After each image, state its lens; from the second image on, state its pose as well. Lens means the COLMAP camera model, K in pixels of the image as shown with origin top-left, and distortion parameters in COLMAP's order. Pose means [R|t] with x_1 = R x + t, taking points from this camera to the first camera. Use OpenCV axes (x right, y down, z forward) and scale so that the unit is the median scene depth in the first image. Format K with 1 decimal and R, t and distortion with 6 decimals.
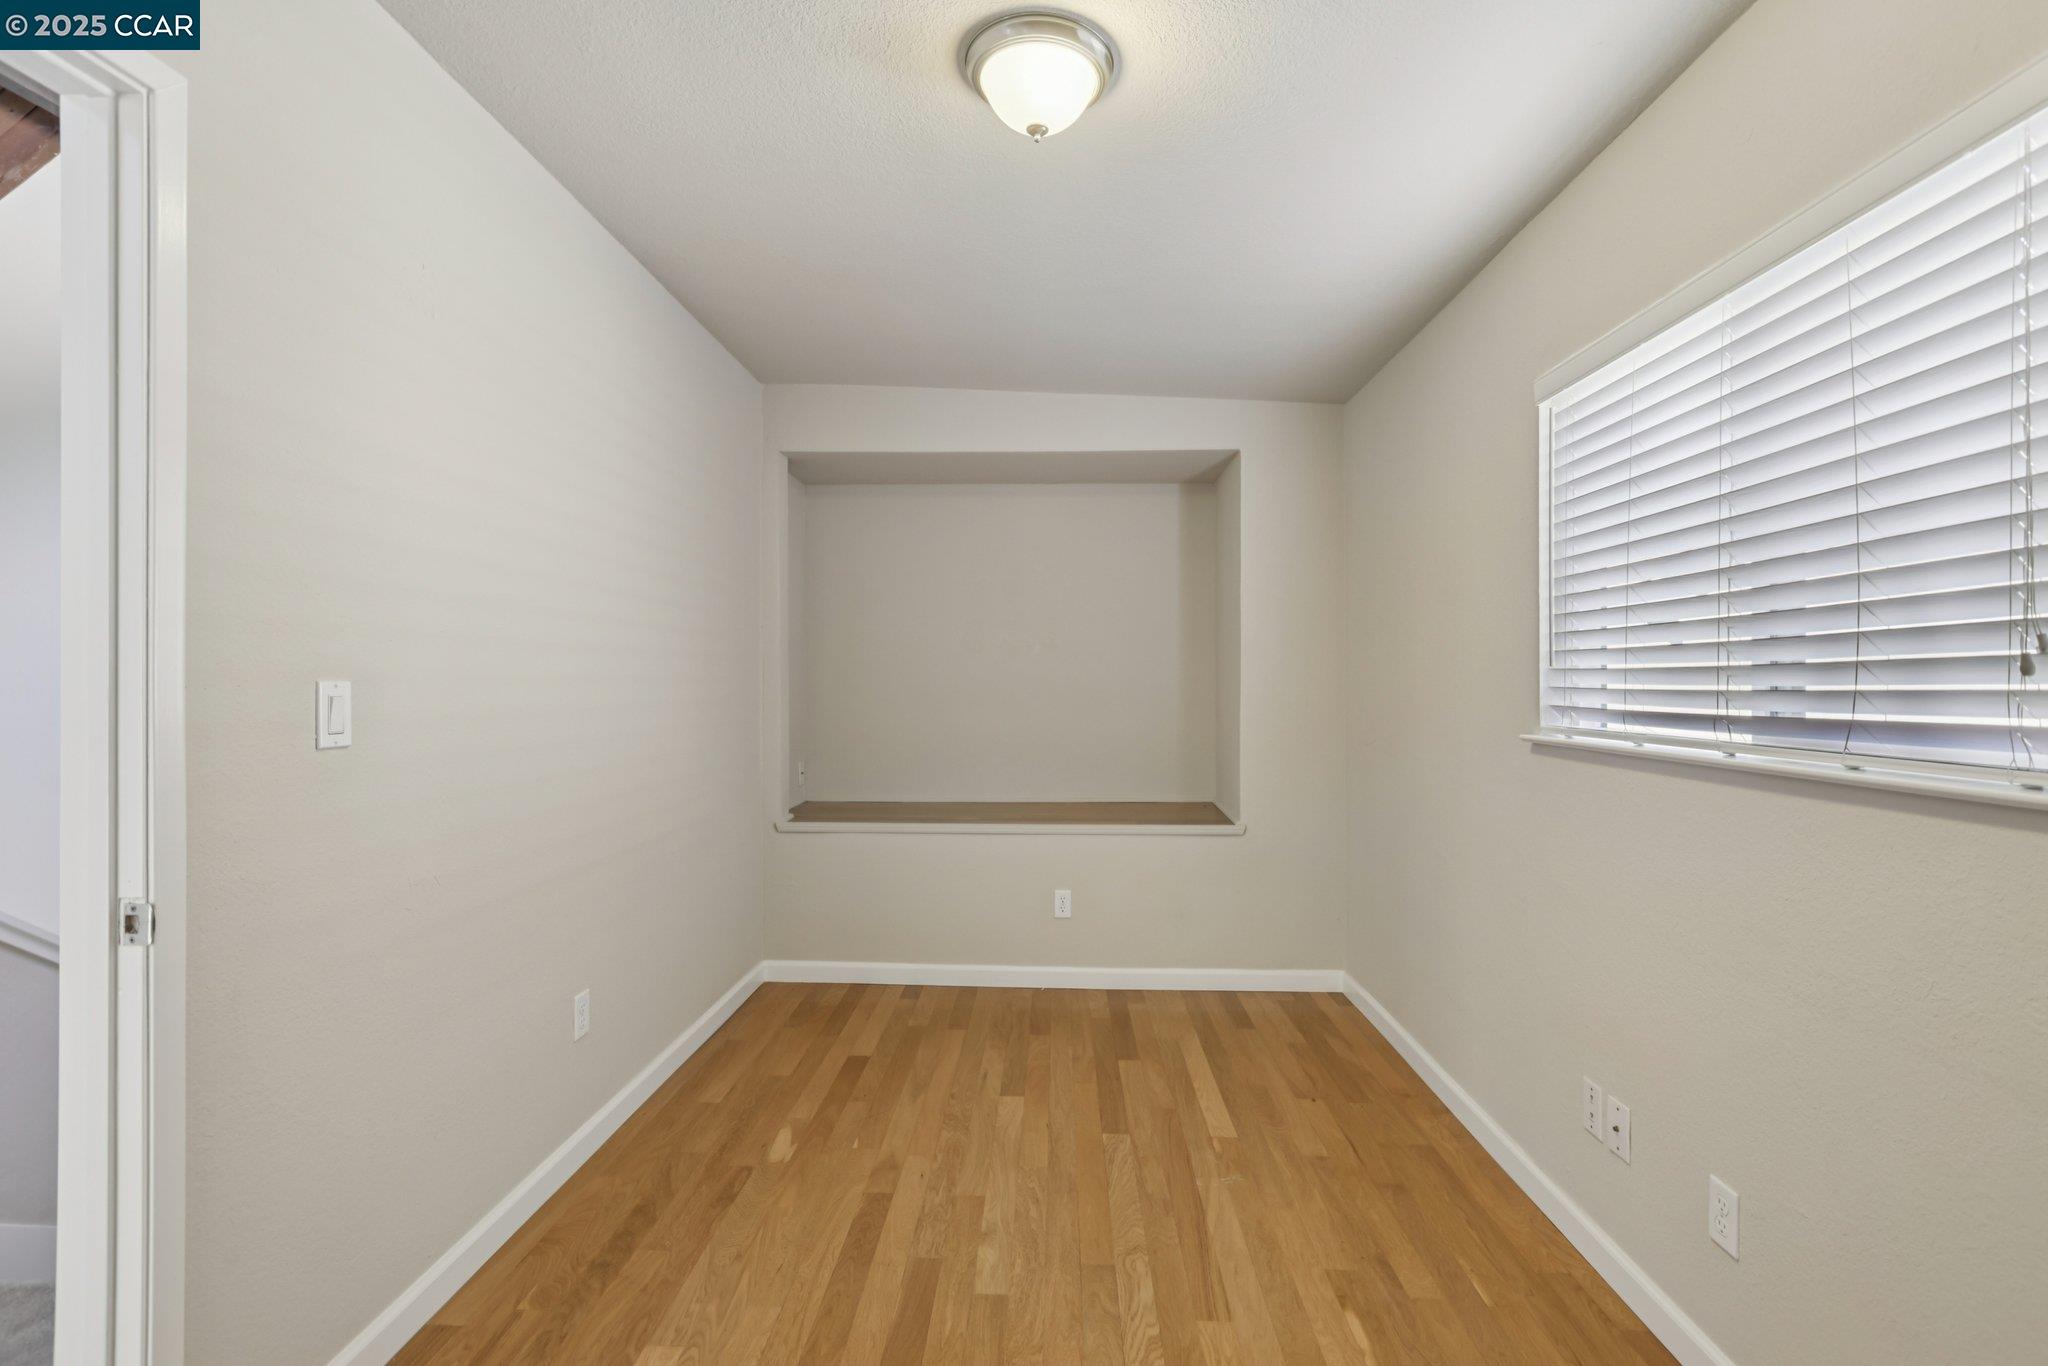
lens RADIAL K [[936.8, 0, 1030.0], [0, 936.8, 684.8], [0, 0, 1]] dist [-0.012977, 0.000378]
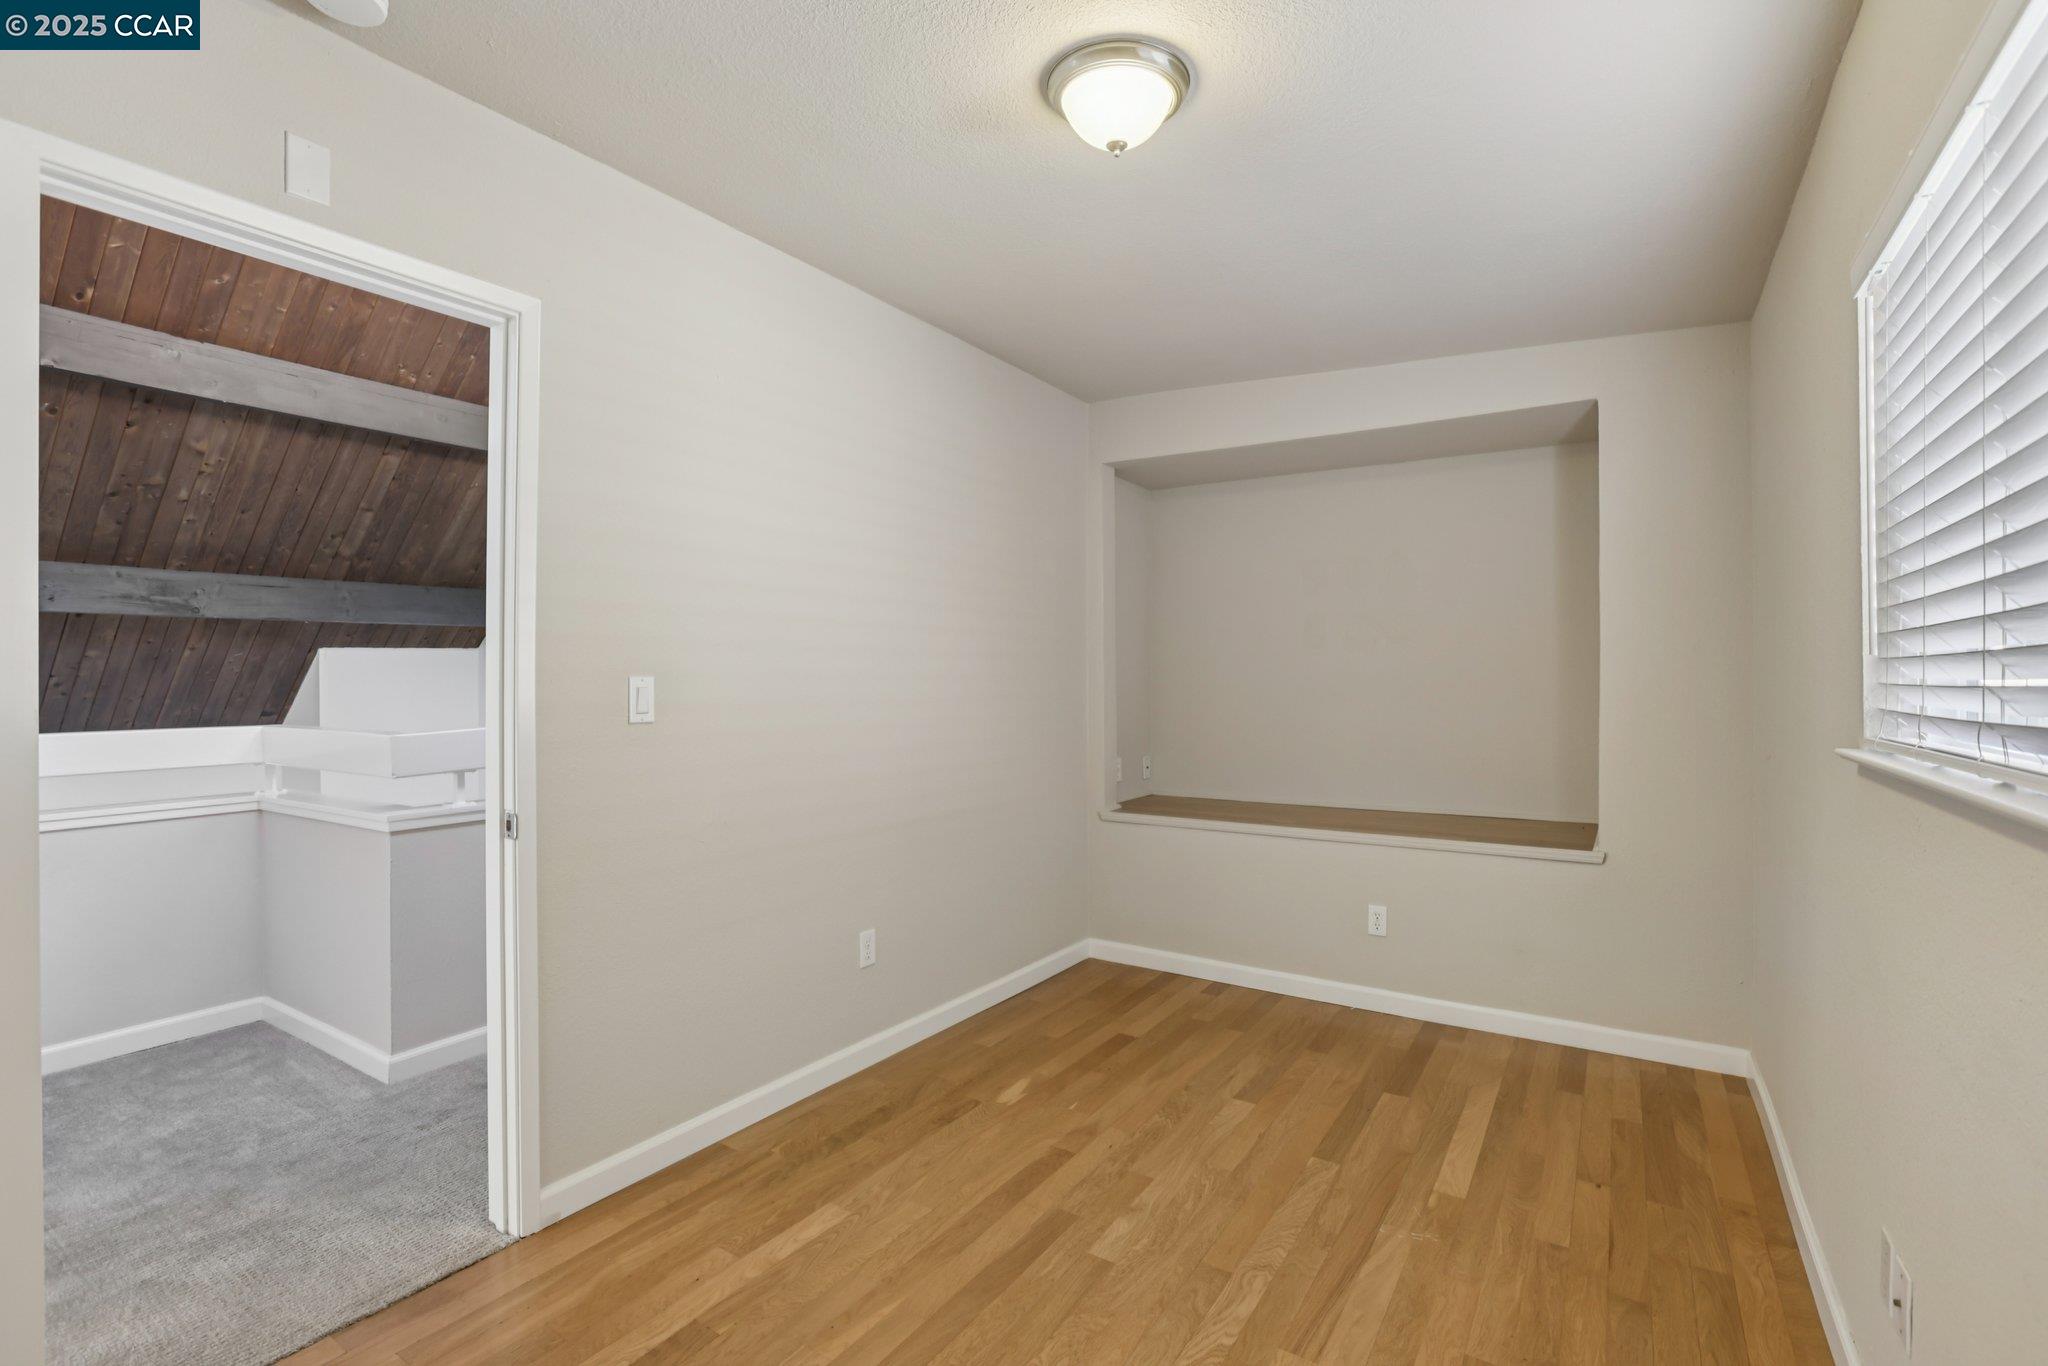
lens RADIAL K [[958.4, 0, 1024.0], [0, 958.4, 683.0], [0, 0, 1]] dist [-0.063267, 0.017812]
pose [[0.843460, 0.000355, -0.537192, 0.343180], [-0.001319, 0.999998, -0.001411, 0.003721], [0.537190, 0.001899, 0.843459, 0.042778]]
